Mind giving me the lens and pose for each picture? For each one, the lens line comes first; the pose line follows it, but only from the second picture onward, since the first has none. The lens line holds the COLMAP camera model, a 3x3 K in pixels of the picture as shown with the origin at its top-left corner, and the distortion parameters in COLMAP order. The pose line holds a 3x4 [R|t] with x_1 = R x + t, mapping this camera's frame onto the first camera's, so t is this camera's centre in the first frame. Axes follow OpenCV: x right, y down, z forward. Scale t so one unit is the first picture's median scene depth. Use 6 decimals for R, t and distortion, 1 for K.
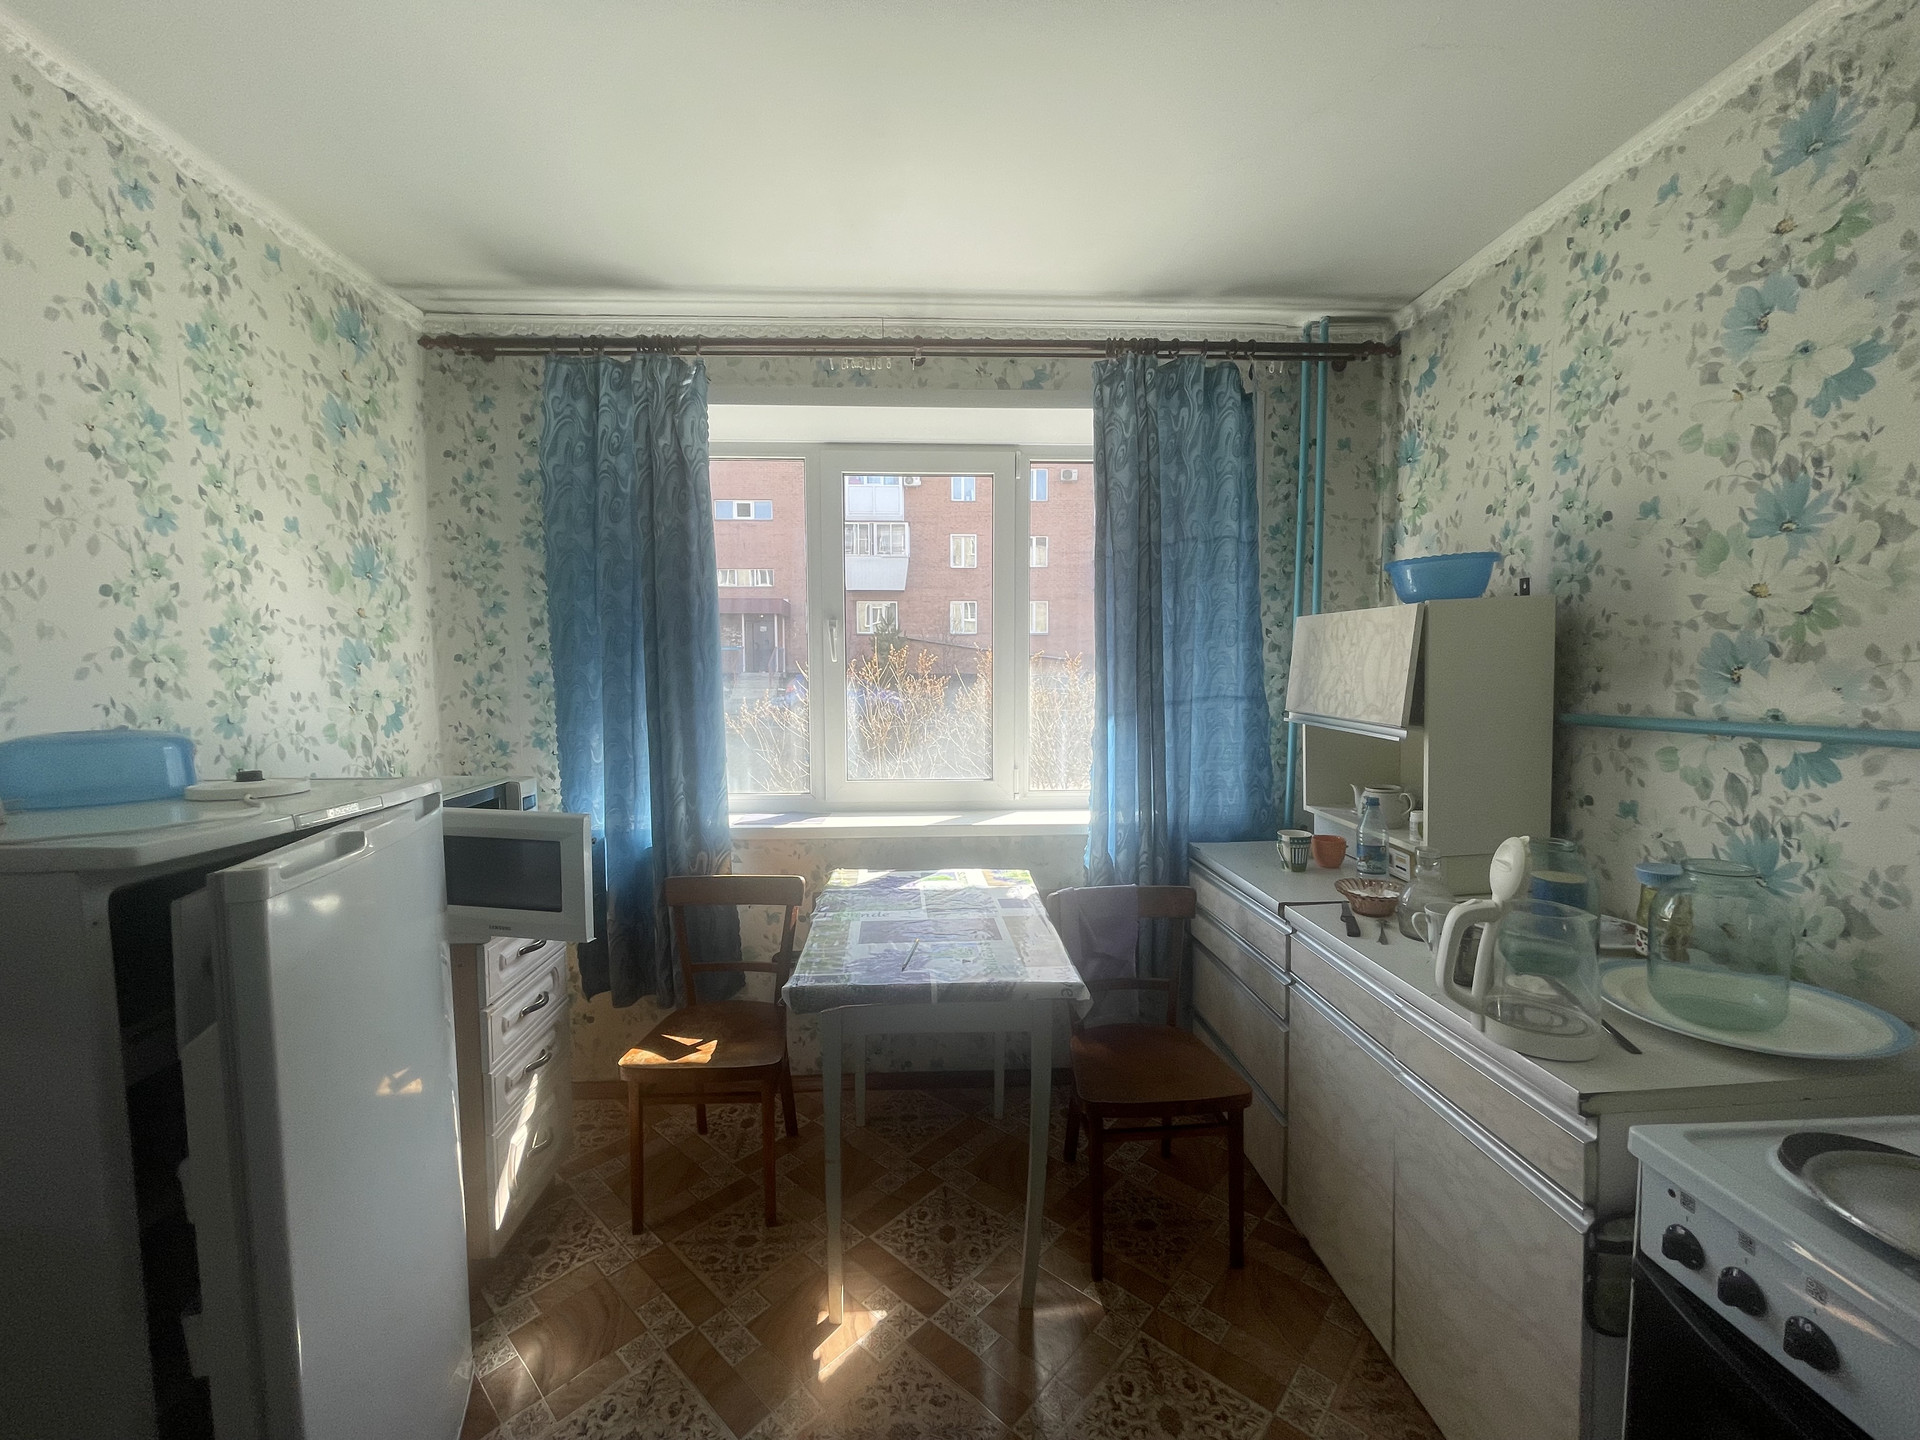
lens RADIAL K [[765.3, 0, 960.0], [0, 765.3, 720.0], [0, 0, 1]] dist [0.000633, 0.000009]
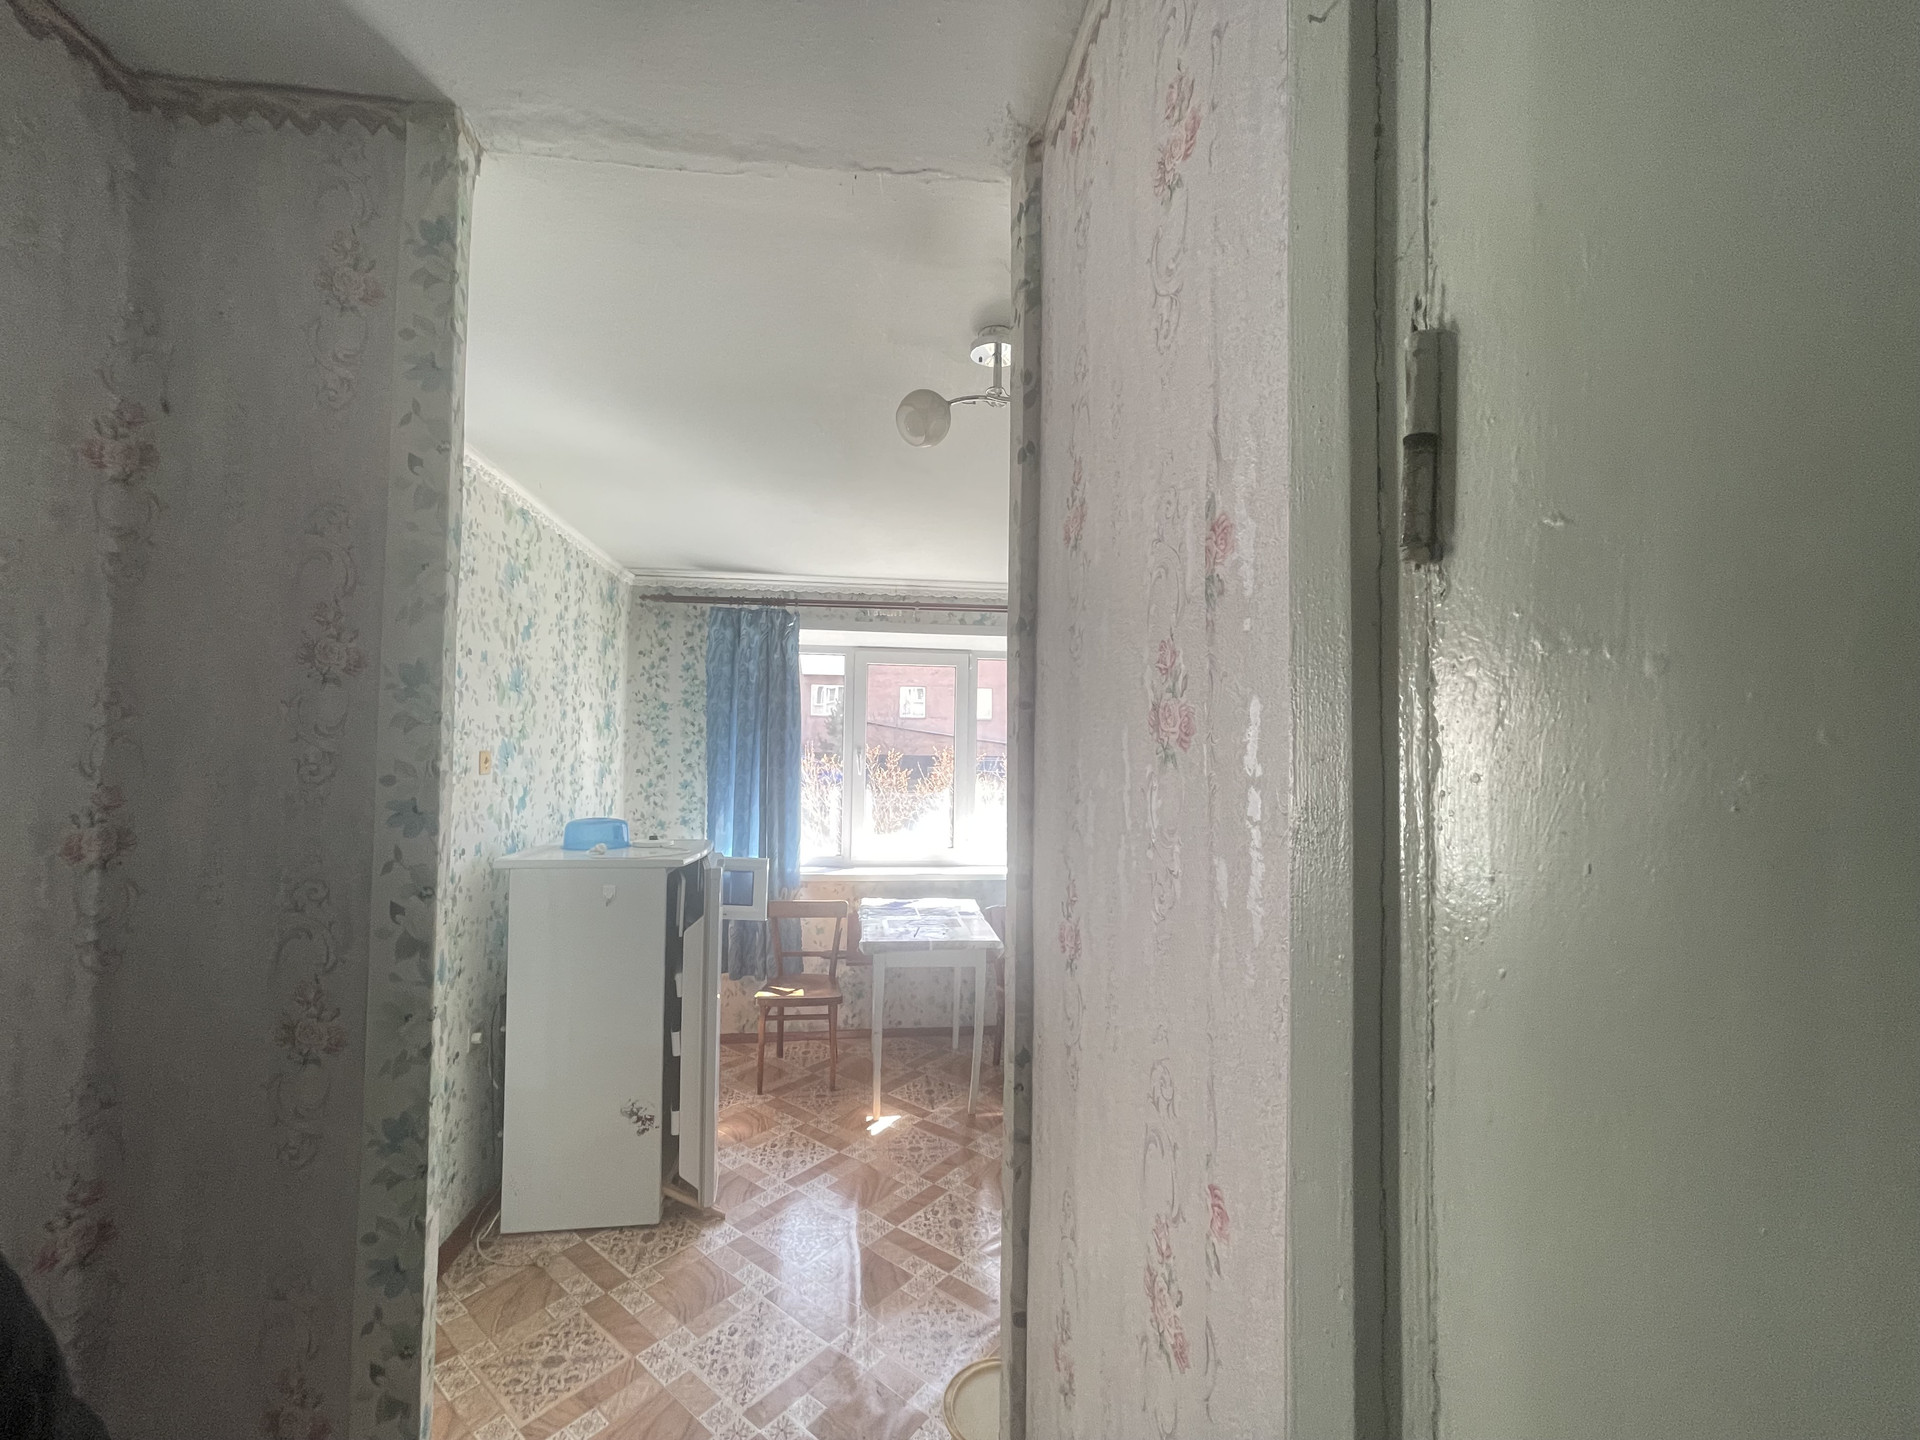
lens RADIAL K [[765.3, 0, 960.0], [0, 765.3, 720.0], [0, 0, 1]] dist [0.000633, 0.000009]
pose [[0.997256, 0.018992, 0.071551, -0.077612], [-0.011728, 0.994857, -0.100611, -0.034153], [-0.073094, 0.099495, 0.992350, -0.788060]]
